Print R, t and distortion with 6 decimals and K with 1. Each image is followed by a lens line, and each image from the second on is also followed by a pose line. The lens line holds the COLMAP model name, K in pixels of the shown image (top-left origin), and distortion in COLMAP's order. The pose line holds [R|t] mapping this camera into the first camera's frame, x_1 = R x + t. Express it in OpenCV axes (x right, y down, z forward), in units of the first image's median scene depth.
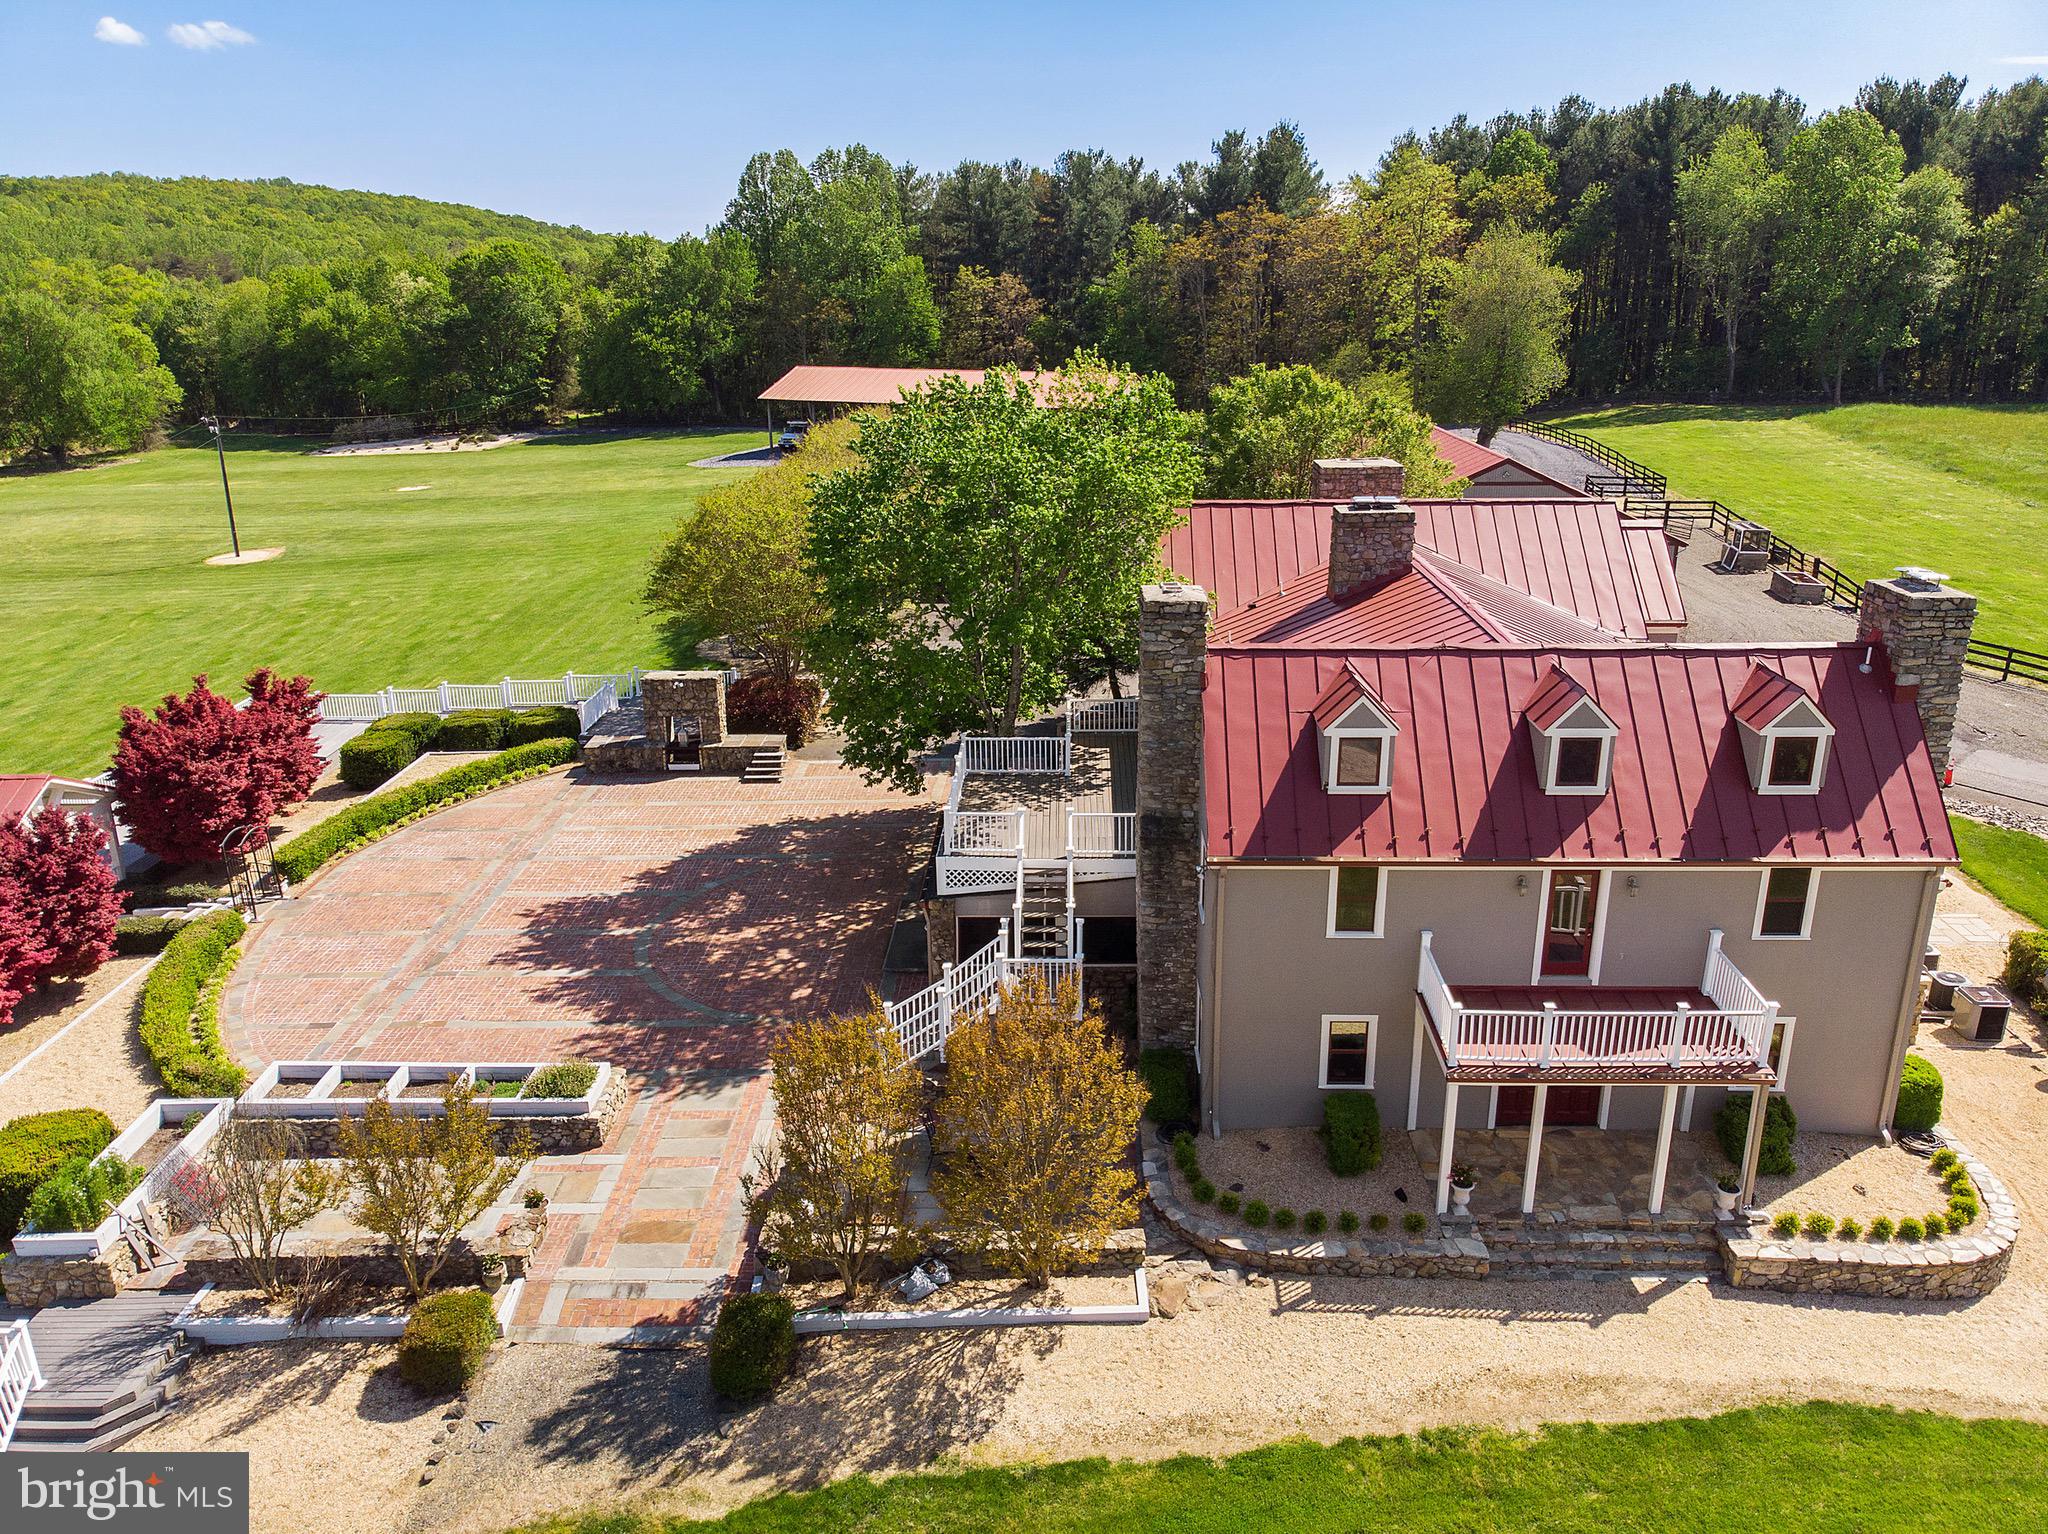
lens RADIAL K [[1515.3, 0, 1044.2], [0, 1515.3, 743.6], [0, 0, 1]] dist [-0.010898, 0.019058]
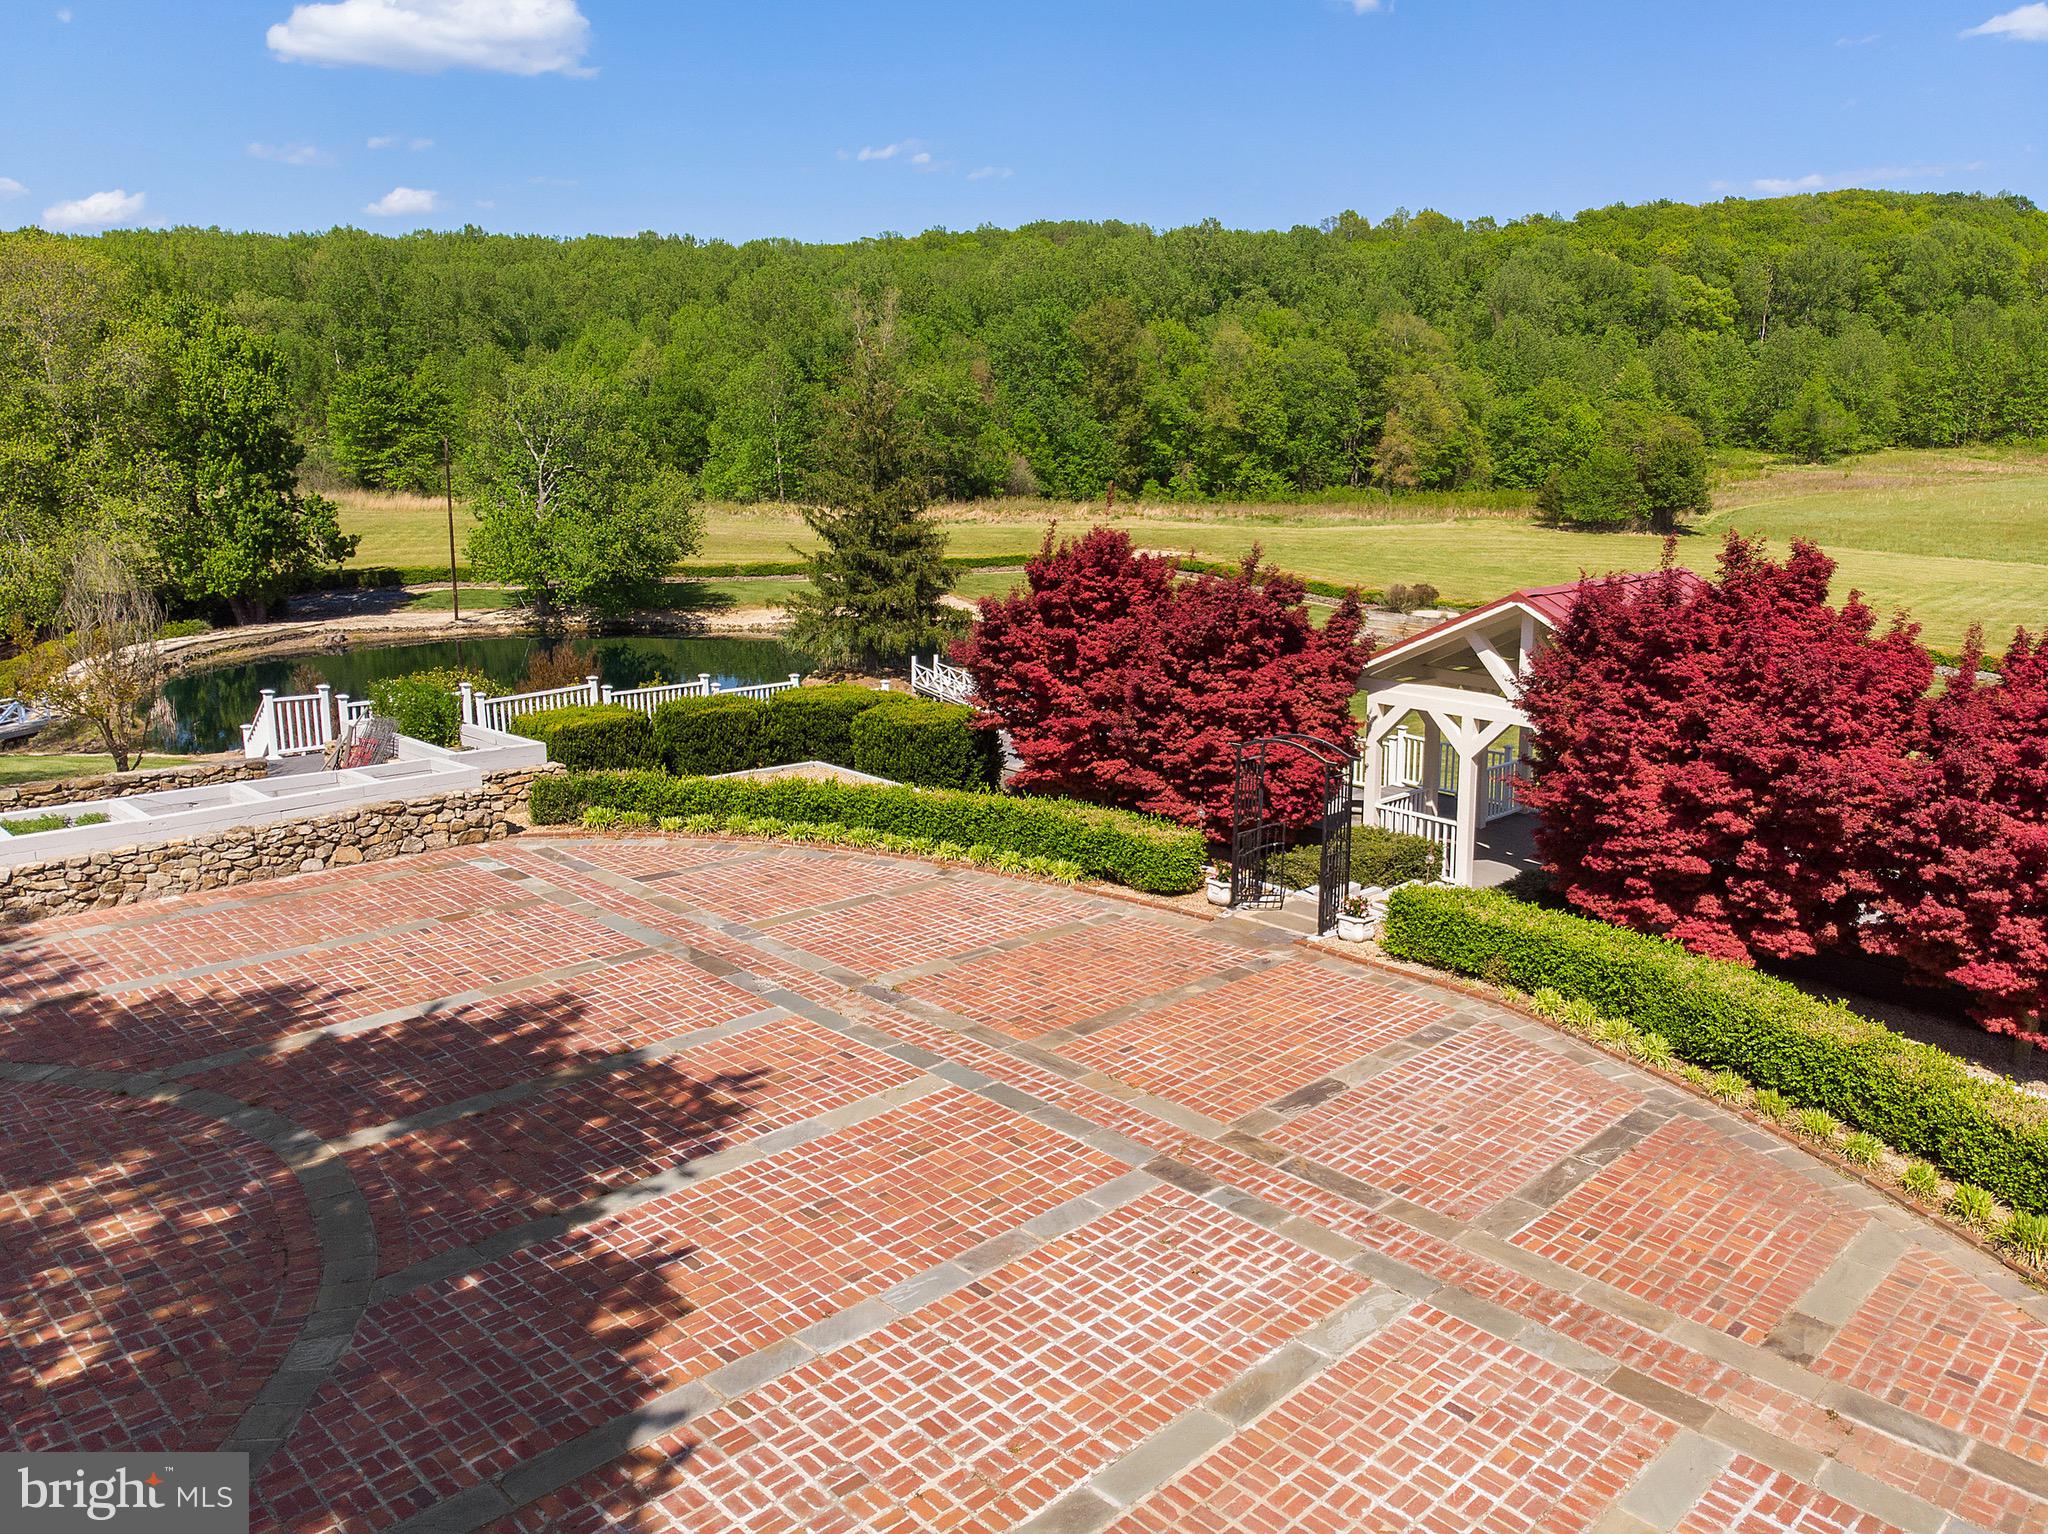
lens RADIAL K [[1513.5, 0, 1138.3], [0, 1513.5, 821.9], [0, 0, 1]] dist [0.008547, 0.000284]
pose [[-0.659097, 0.182249, -0.729641, -0.236551], [-0.249745, 0.862094, 0.440932, -0.174930], [0.709379, 0.472841, -0.522688, 1.826464]]
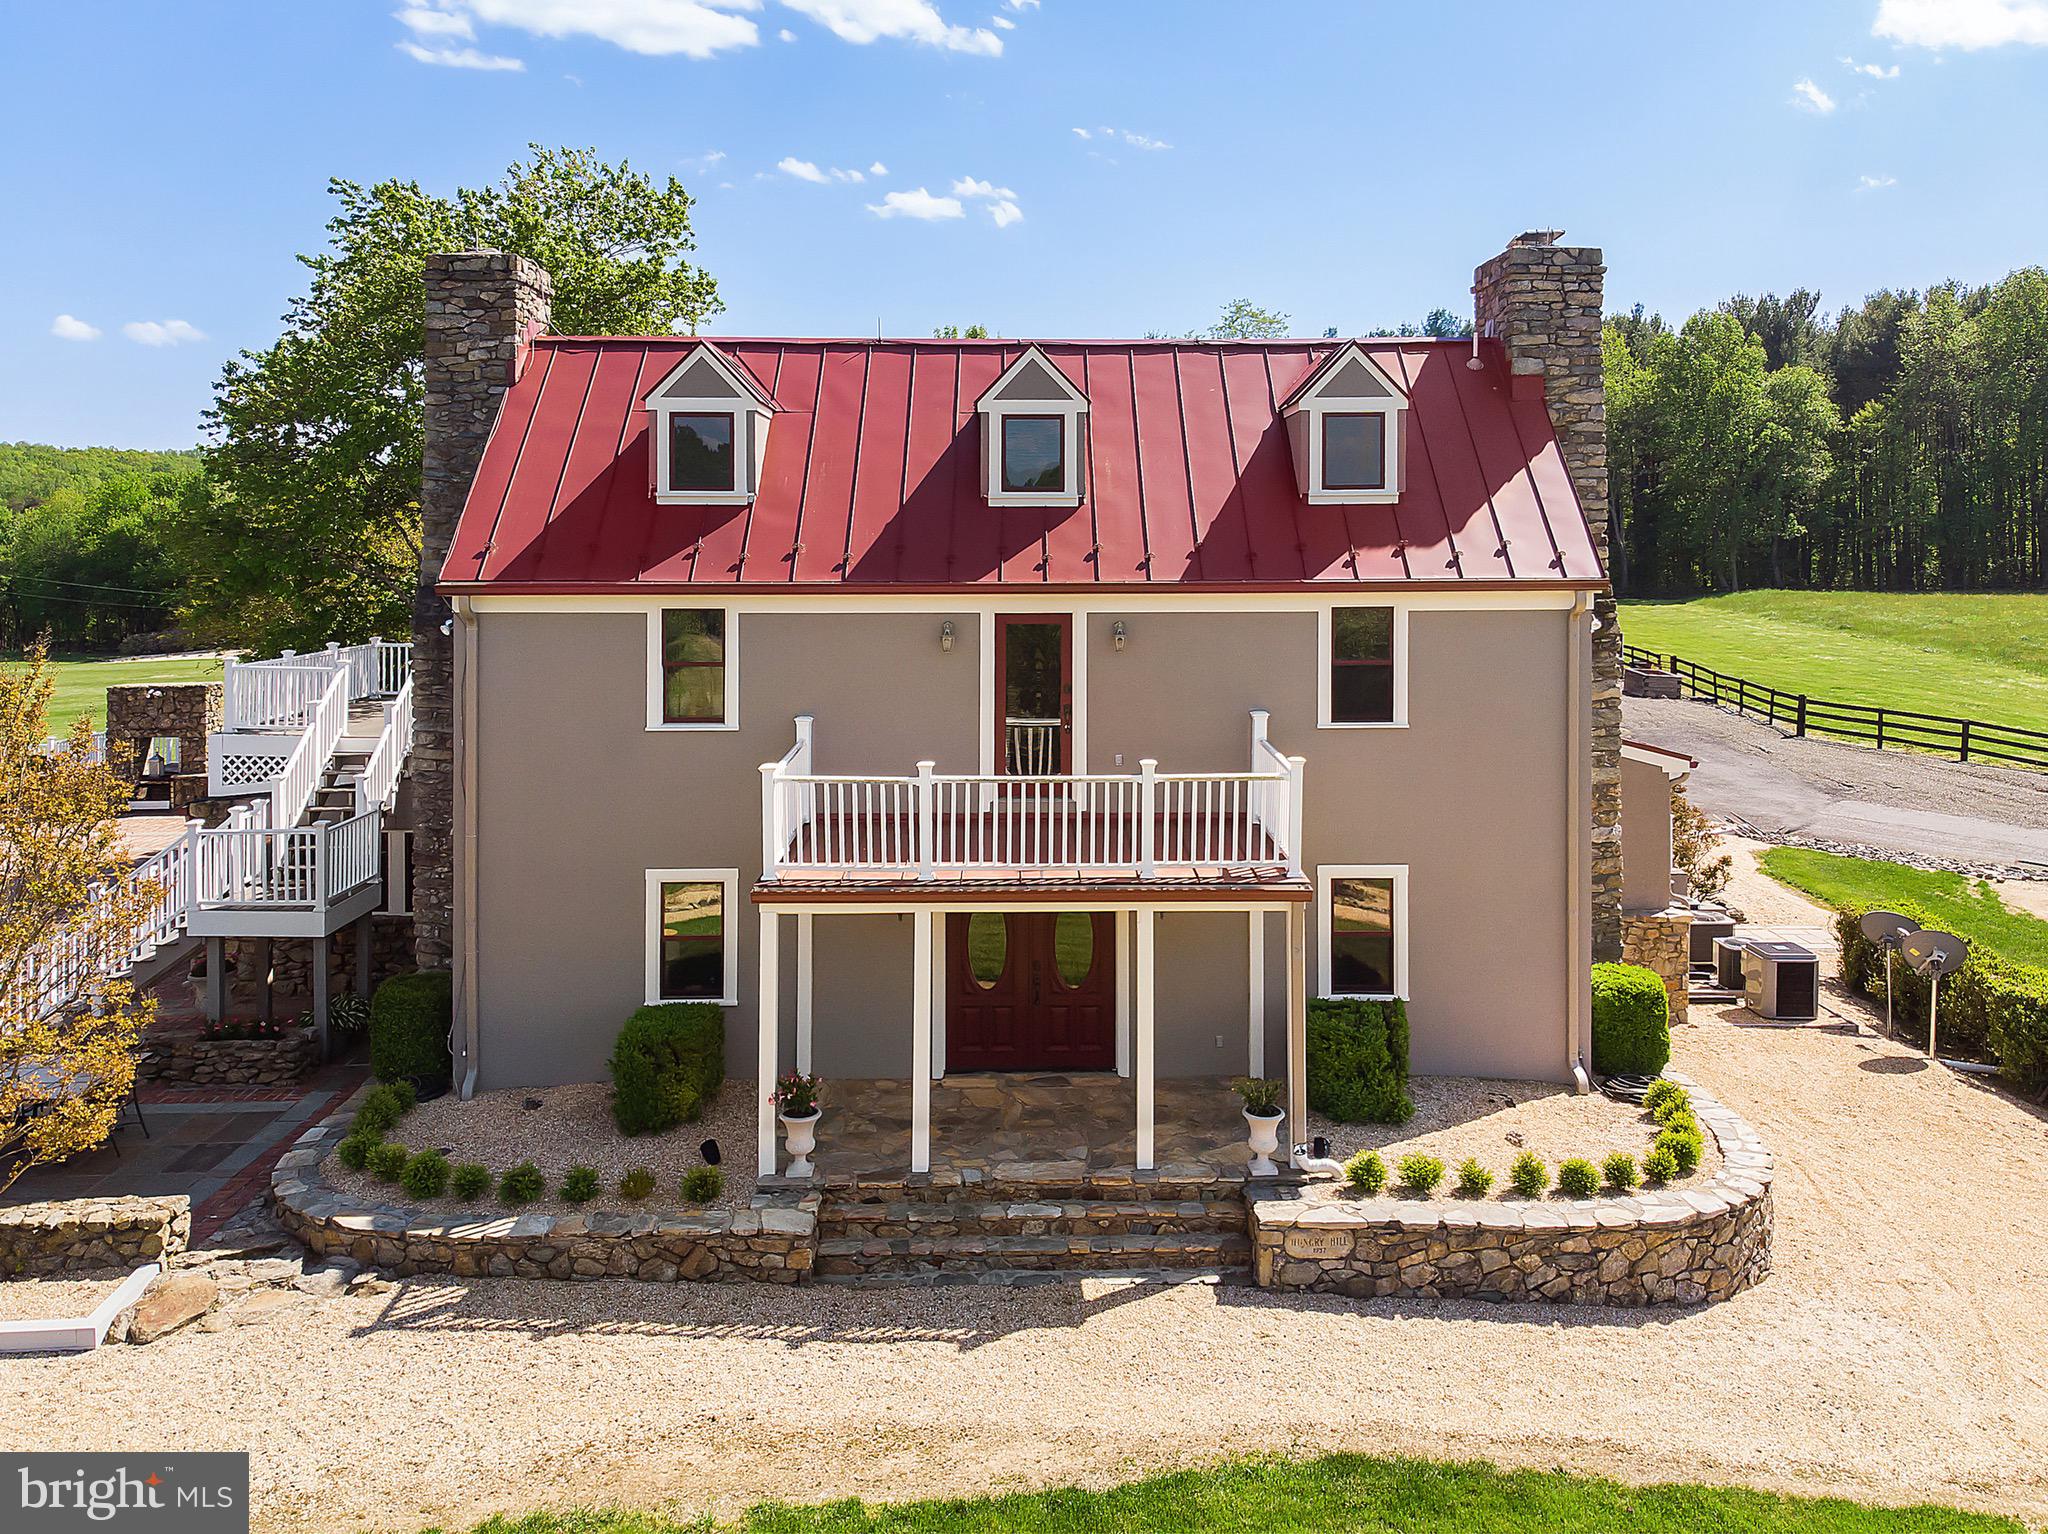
lens RADIAL K [[1609.7, 0, 1056.5], [0, 1609.7, 510.0], [0, 0, 1]] dist [-0.005500, 0.002477]
pose [[0.998910, 0.008527, 0.045891, 0.330718], [0.006831, 0.945884, -0.324434, 0.263566], [-0.046174, 0.324394, 0.944795, 0.344164]]
